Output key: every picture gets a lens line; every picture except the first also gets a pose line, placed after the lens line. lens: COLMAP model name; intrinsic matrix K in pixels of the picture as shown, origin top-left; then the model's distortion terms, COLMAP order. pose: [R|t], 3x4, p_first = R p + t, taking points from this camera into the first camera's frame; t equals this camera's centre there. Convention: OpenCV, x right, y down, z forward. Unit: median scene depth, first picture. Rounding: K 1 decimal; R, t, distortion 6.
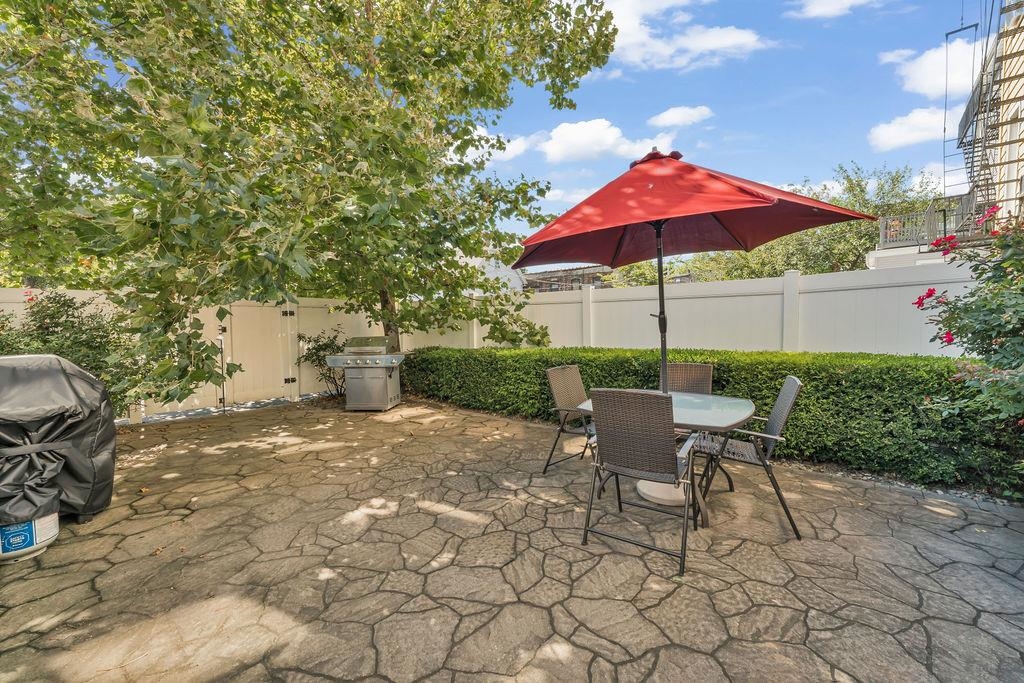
lens RADIAL K [[407.1, 0, 512.0], [0, 407.1, 341.5], [0, 0, 1]] dist [-0.000744, -0.000134]
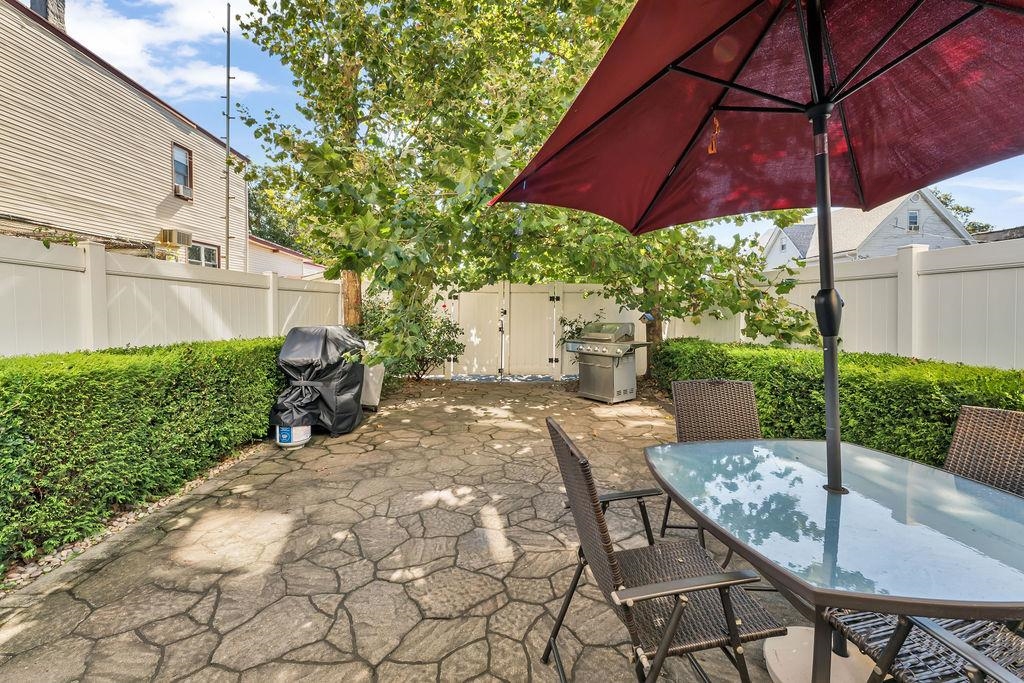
lens RADIAL K [[416.7, 0, 508.9], [0, 416.7, 312.1], [0, 0, 1]] dist [0.001352, 0.000047]
pose [[0.663149, 0.017680, -0.748279, 0.485688], [-0.044588, 0.998879, -0.015914, -0.023494], [0.747158, 0.043917, 0.663194, 0.400181]]
